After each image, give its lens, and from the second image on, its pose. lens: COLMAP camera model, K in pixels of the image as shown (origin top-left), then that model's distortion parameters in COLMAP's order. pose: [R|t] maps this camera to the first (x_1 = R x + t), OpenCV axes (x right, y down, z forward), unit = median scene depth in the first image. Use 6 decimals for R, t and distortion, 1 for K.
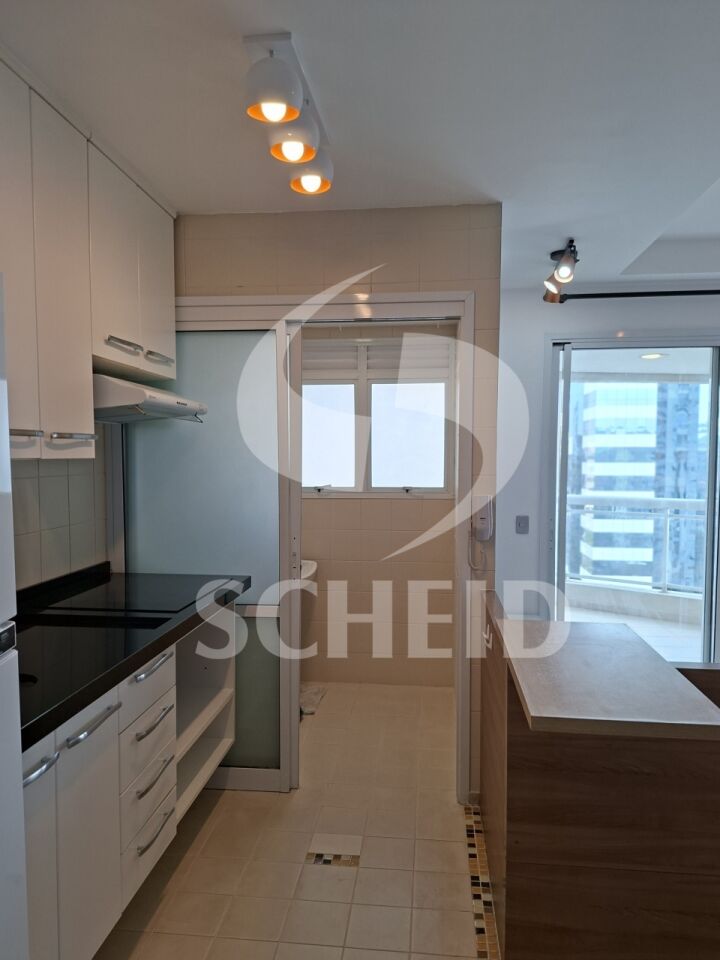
lens RADIAL K [[661.4, 0, 368.2], [0, 661.4, 497.5], [0, 0, 1]] dist [0.082613, -0.087854]
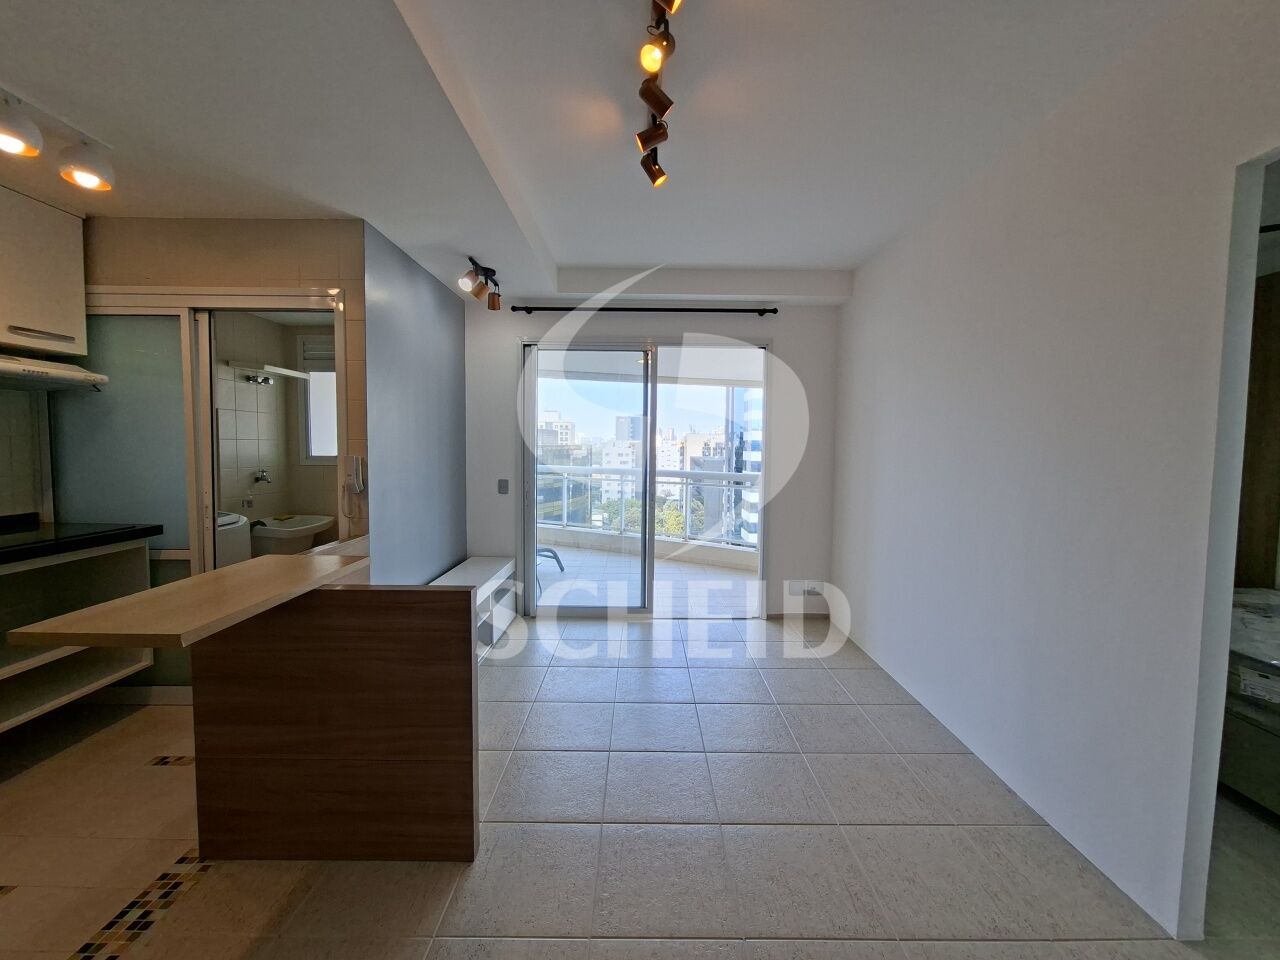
lens RADIAL K [[503.2, 0, 643.7], [0, 503.2, 473.9], [0, 0, 1]] dist [-0.001147, -0.001458]
pose [[0.994649, 0.003245, 0.103264, 0.586897], [-0.002620, 0.999977, -0.006189, 0.032409], [-0.103282, 0.005886, 0.994635, 0.030903]]
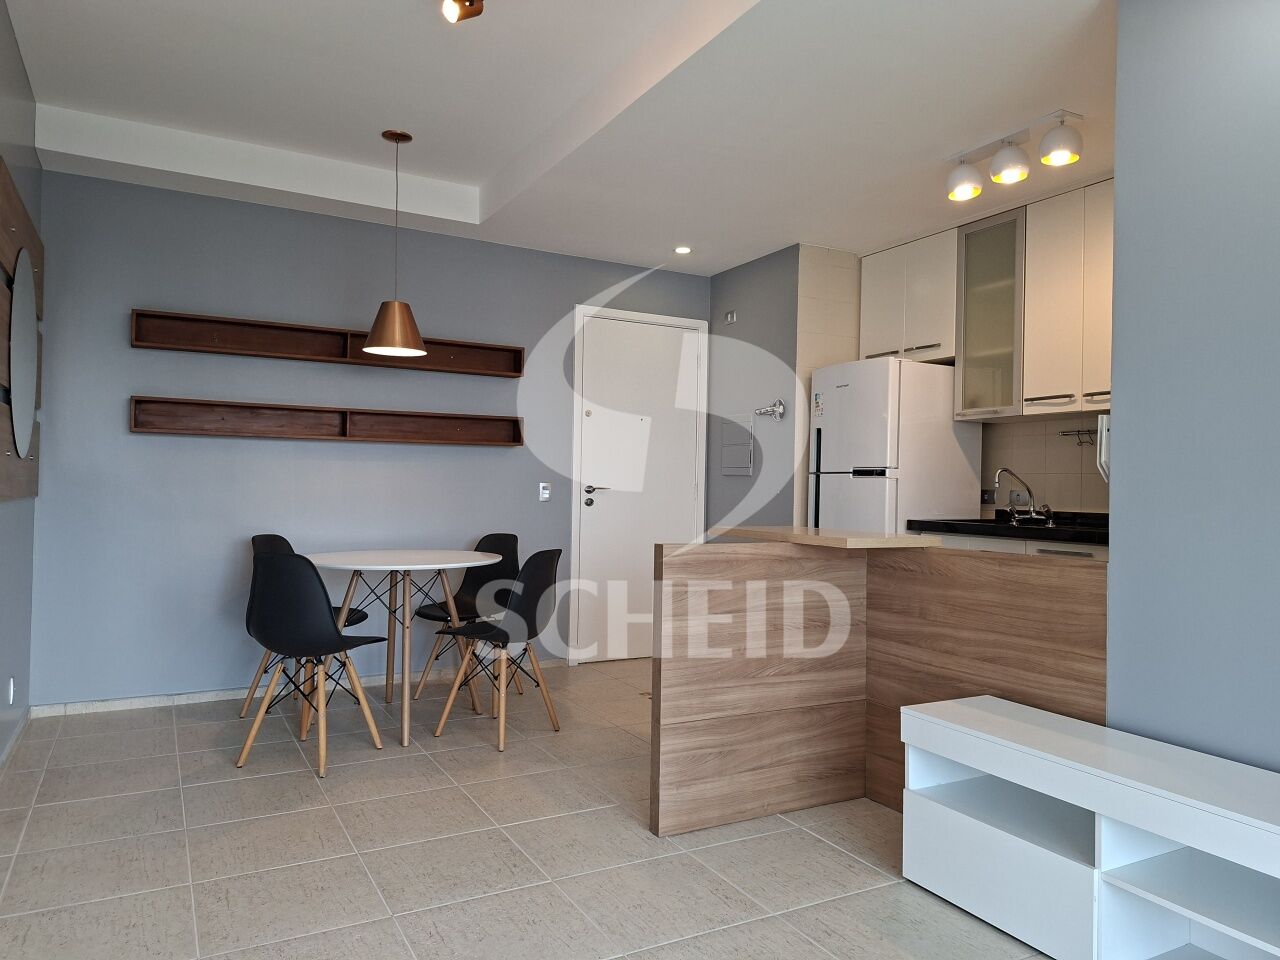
lens RADIAL K [[881.8, 0, 632.0], [0, 881.8, 473.3], [0, 0, 1]] dist [0.082613, -0.087854]
pose [[-0.829224, -0.025912, -0.558316, 1.037505], [-0.055579, 0.997796, 0.036238, 0.047226], [0.556147, 0.061080, -0.828837, 1.429467]]
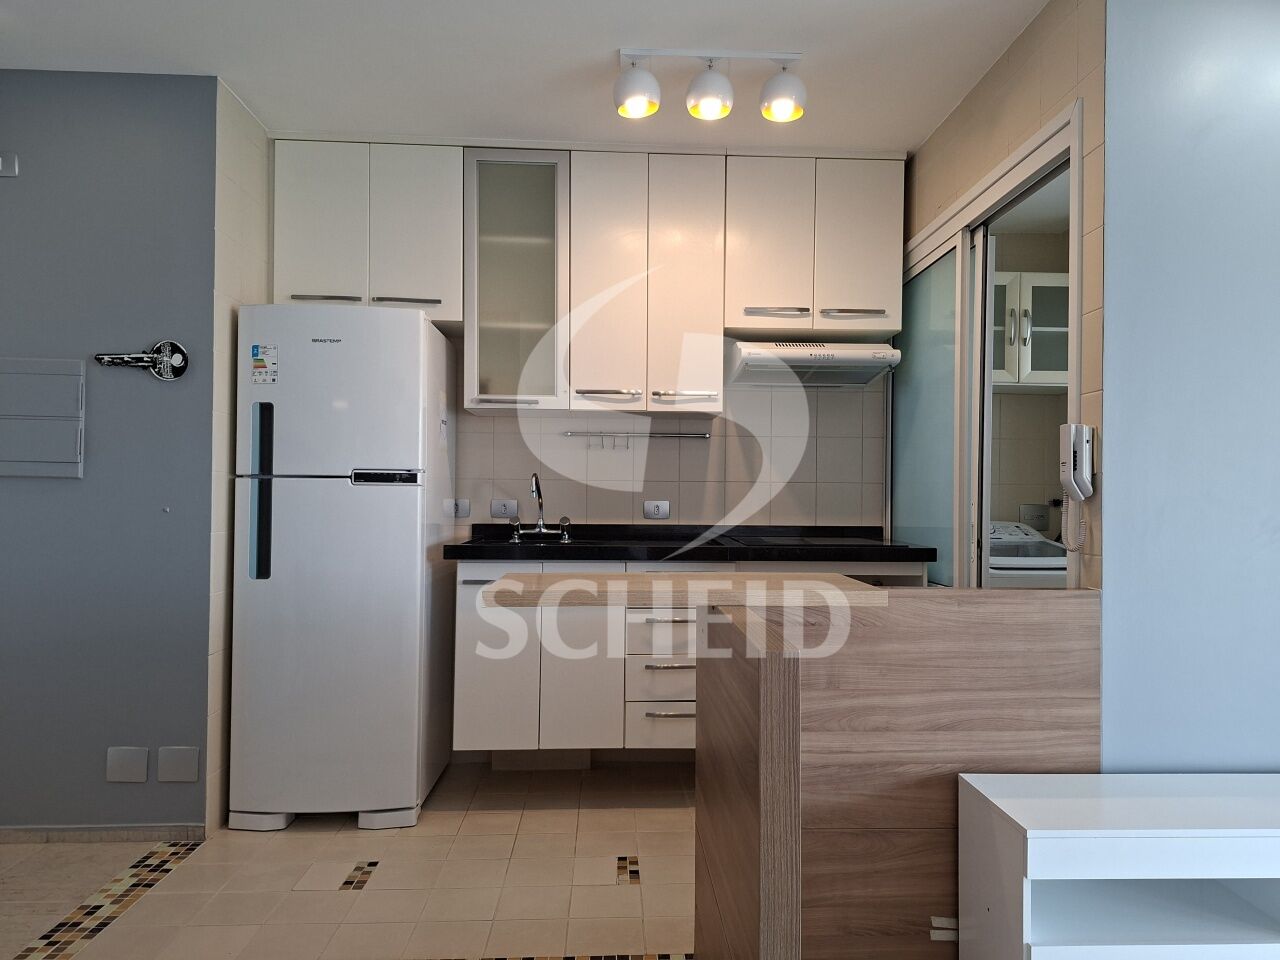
lens RADIAL K [[881.8, 0, 662.6], [0, 881.8, 490.9], [0, 0, 1]] dist [0.082613, -0.087854]
pose [[0.159305, -0.008955, -0.987189, 0.879055], [-0.070619, 0.997294, -0.020443, 0.095367], [0.984700, 0.072971, 0.158241, 0.492989]]
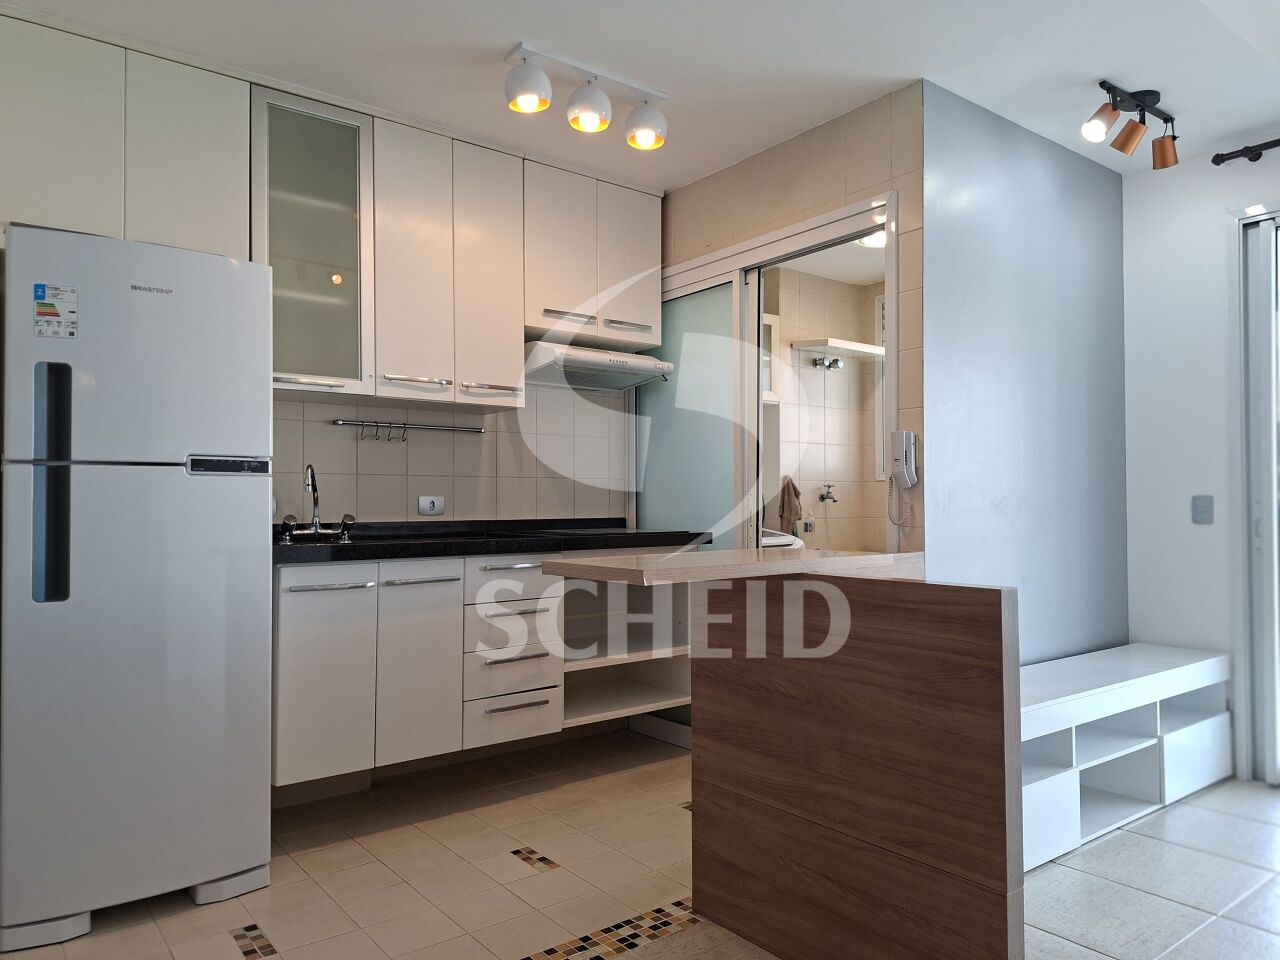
lens RADIAL K [[881.8, 0, 670.1], [0, 881.8, 485.7], [0, 0, 1]] dist [0.082613, -0.087854]
pose [[0.701546, -0.020798, -0.712321, 0.721494], [-0.038608, 0.996997, -0.067133, 0.141495], [0.711578, 0.074598, 0.698636, 0.041665]]
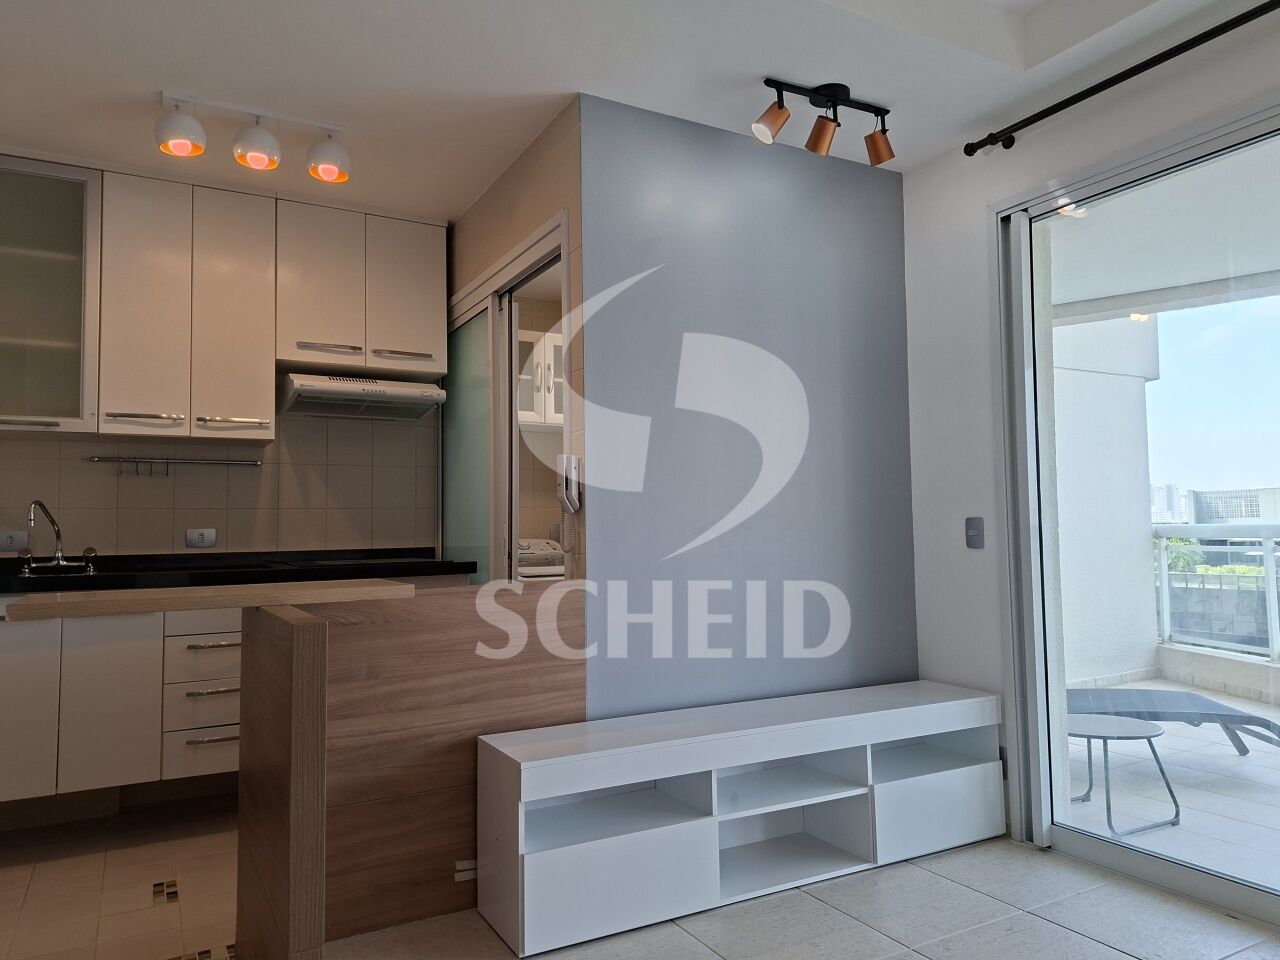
lens RADIAL K [[881.8, 0, 655.2], [0, 881.8, 479.0], [0, 0, 1]] dist [0.082613, -0.087854]
pose [[0.580427, -0.061562, -0.811982, 1.039430], [-0.034376, 0.994397, -0.099965, 0.120372], [0.813586, 0.085935, 0.575059, 0.472984]]
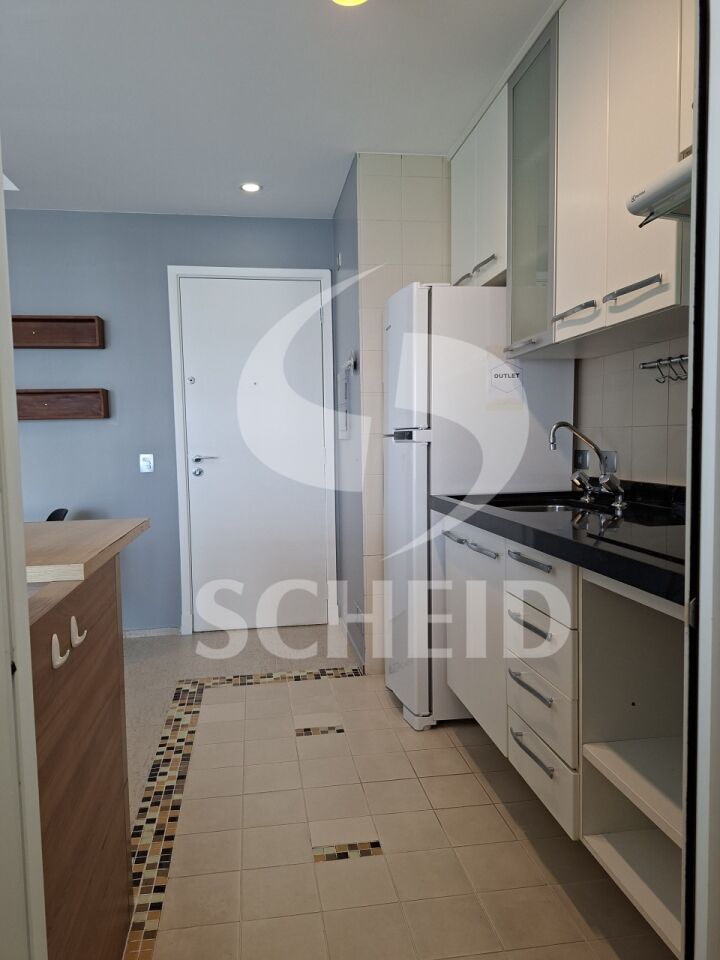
lens RADIAL K [[661.4, 0, 342.4], [0, 661.4, 492.7], [0, 0, 1]] dist [0.082613, -0.087854]
pose [[-0.970173, 0.034685, -0.239918, 0.085746], [0.000750, 0.990135, 0.140112, 0.029085], [0.242411, 0.135753, -0.960629, 1.236992]]
